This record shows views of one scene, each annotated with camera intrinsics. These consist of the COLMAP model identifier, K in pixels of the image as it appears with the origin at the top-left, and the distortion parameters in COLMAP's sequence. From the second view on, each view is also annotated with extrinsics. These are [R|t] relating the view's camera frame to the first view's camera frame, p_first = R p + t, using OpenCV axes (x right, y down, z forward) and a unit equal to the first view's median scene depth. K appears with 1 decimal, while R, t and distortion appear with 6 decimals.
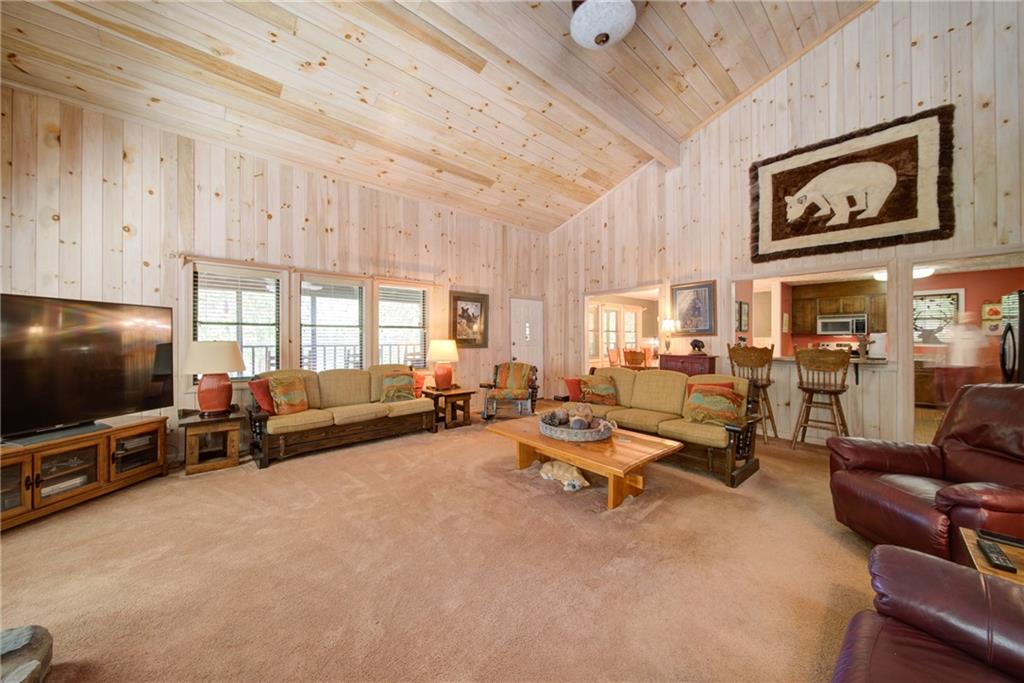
lens RADIAL K [[358.2, 0, 510.7], [0, 358.2, 339.0], [0, 0, 1]] dist [-0.002405, -0.000326]
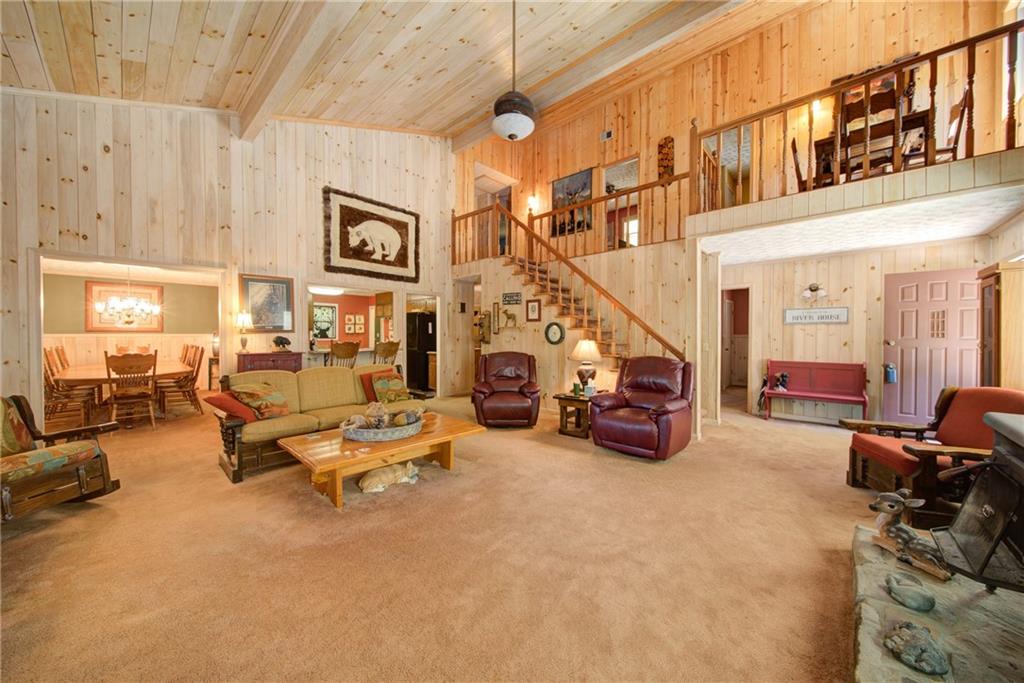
lens RADIAL K [[358.2, 0, 508.8], [0, 358.2, 338.4], [0, 0, 1]] dist [-0.002405, -0.000326]
pose [[-0.097704, -0.009842, 0.995167, -0.555934], [0.000628, 0.999950, 0.009951, -0.002278], [-0.995215, 0.001597, -0.097693, 0.515535]]
